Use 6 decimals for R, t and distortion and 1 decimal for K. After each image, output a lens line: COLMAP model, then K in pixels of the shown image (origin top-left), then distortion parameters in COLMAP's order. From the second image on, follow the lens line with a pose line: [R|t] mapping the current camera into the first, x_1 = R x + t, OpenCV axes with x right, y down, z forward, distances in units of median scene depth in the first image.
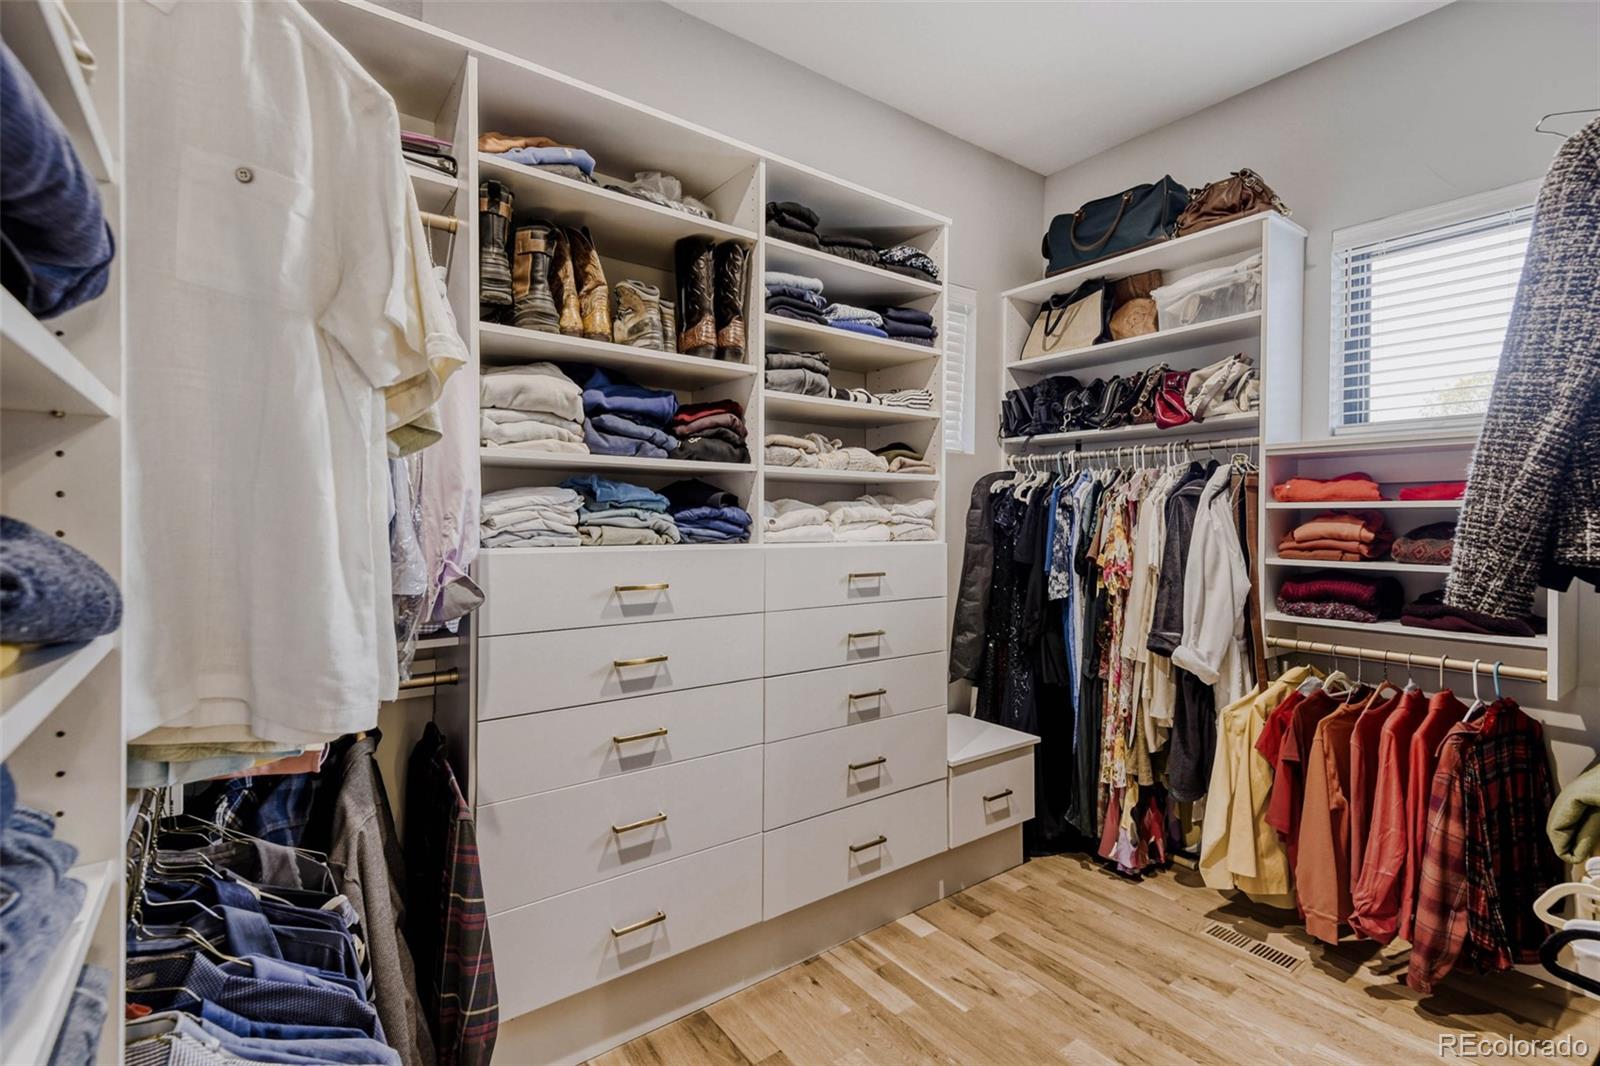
lens RADIAL K [[733.1, 0, 799.9], [0, 733.1, 532.1], [0, 0, 1]] dist [0.030690, -0.010392]
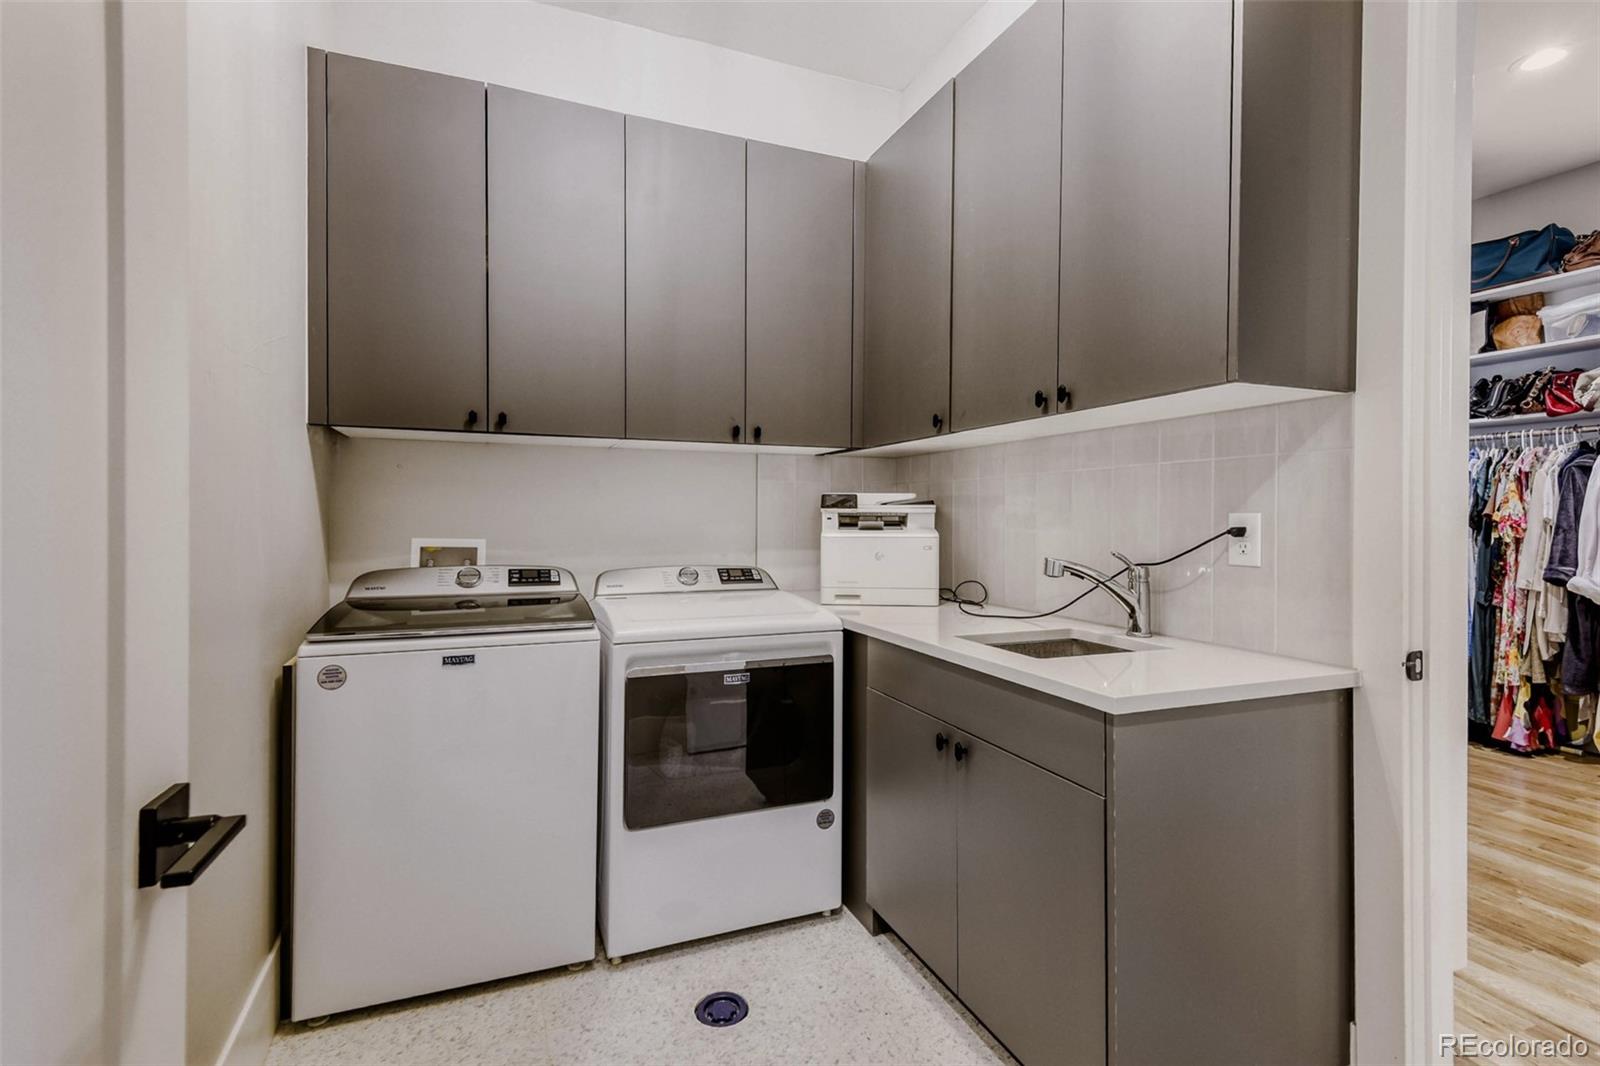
lens RADIAL K [[733.1, 0, 793.3], [0, 733.1, 523.0], [0, 0, 1]] dist [0.030690, -0.010392]
pose [[0.965683, 0.002272, -0.259714, -0.472640], [-0.004563, 0.999956, -0.008219, 0.067196], [0.259684, 0.009122, 0.965651, -0.643743]]
